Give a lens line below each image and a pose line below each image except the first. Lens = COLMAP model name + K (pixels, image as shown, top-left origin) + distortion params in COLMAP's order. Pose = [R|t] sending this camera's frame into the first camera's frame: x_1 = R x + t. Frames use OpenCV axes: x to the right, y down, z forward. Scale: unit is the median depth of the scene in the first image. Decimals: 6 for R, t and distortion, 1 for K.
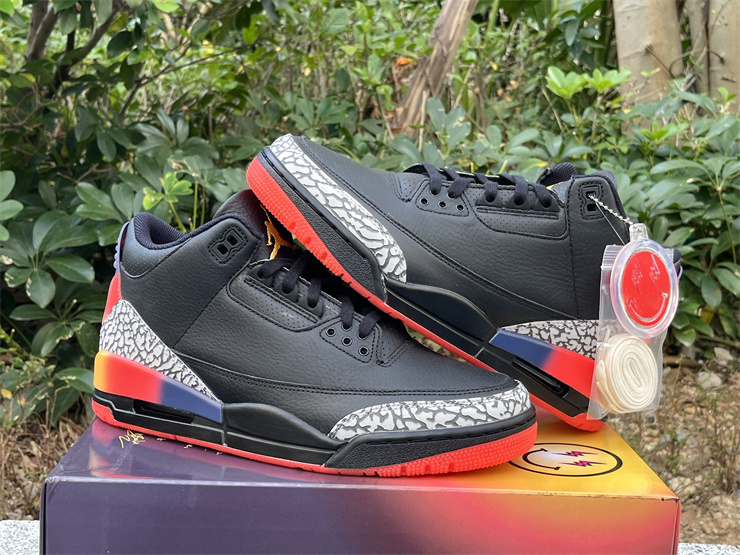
lens RADIAL K [[1035.1, 0, 373.8], [0, 1035.1, 281.9], [0, 0, 1]] dist [0.017271, 0.000000]
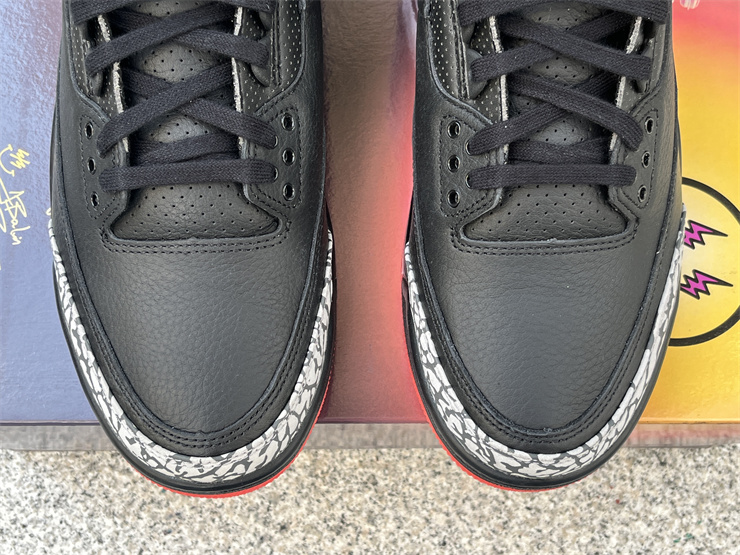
lens RADIAL K [[1035.1, 0, 377.3], [0, 1035.1, 283.0], [0, 0, 1]] dist [0.017271, 0.000000]
pose [[0.999055, 0.025950, -0.034881, 0.007687], [0.020860, 0.417811, 0.908294, -0.157842], [0.038144, -0.908163, 0.416875, 0.263164]]
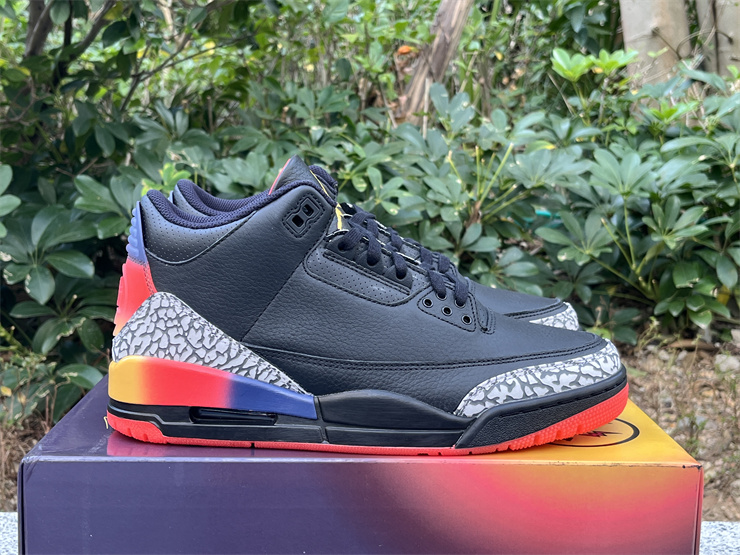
lens RADIAL K [[1035.1, 0, 368.0], [0, 1035.1, 277.8], [0, 0, 1]] dist [0.017271, 0.000000]
pose [[0.999541, -0.025284, -0.016682, 0.005258], [0.025174, 0.999660, -0.006750, 0.013501], [0.016847, 0.006327, 0.999838, 0.022094]]
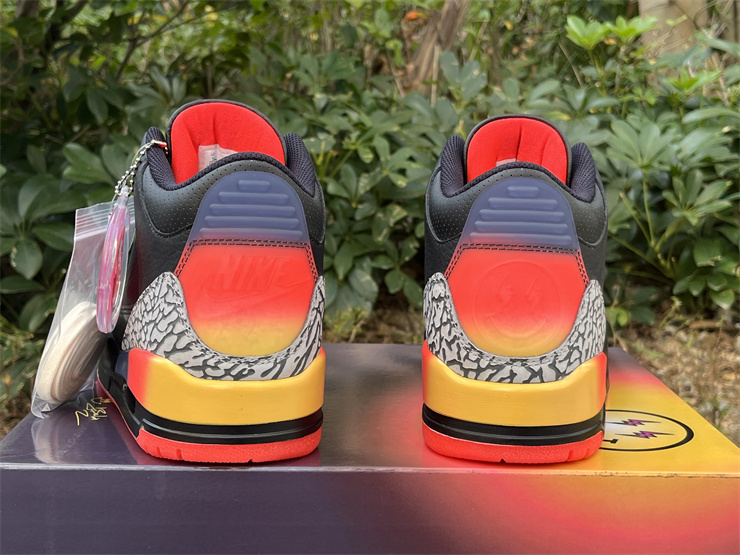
lens RADIAL K [[1035.1, 0, 378.0], [0, 1035.1, 272.8], [0, 0, 1]] dist [0.017271, 0.000000]
pose [[0.999786, -0.018320, -0.009586, 0.001243], [0.018440, 0.999751, 0.012564, 0.012841], [0.009354, -0.012738, 0.999875, 0.070039]]
